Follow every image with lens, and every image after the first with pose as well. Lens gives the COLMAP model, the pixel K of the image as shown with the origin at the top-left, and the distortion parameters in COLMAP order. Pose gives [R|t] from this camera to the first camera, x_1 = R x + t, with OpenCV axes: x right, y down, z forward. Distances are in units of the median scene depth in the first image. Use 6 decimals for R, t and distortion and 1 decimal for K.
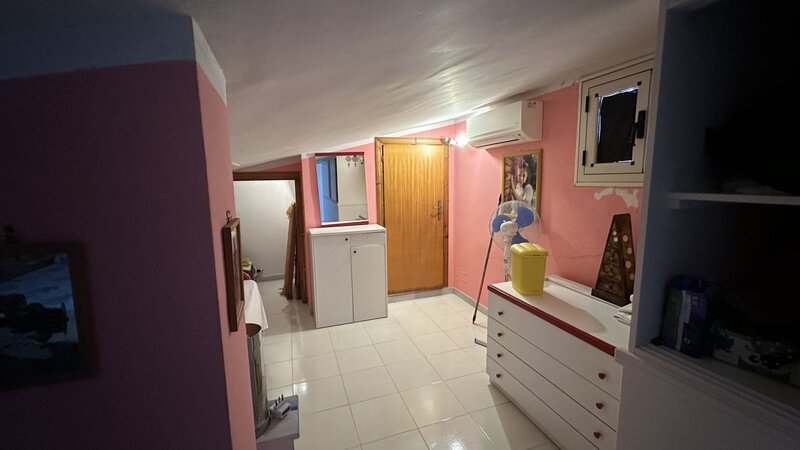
lens RADIAL K [[322.7, 0, 399.8], [0, 322.7, 222.7], [0, 0, 1]] dist [-0.014318, 0.000693]
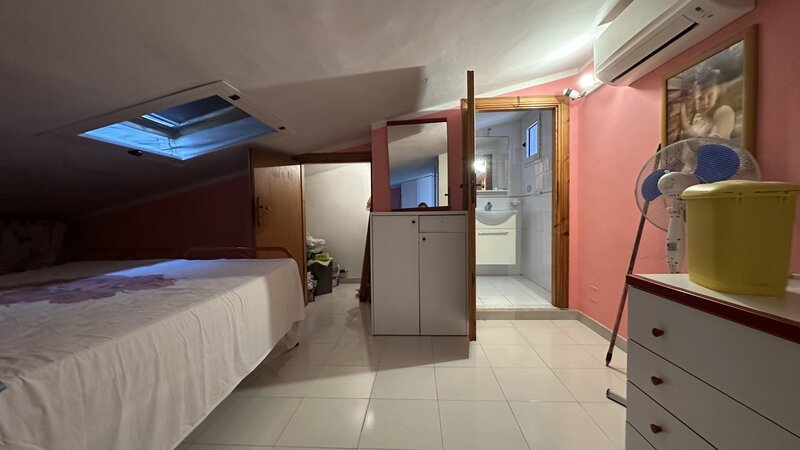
lens RADIAL K [[322.7, 0, 395.8], [0, 322.7, 225.0], [0, 0, 1]] dist [-0.014318, 0.000693]
pose [[0.922643, 0.018443, -0.385213, 0.100920], [-0.050357, 0.996065, -0.072924, 0.127652], [0.382352, 0.086681, 0.919942, 0.306531]]
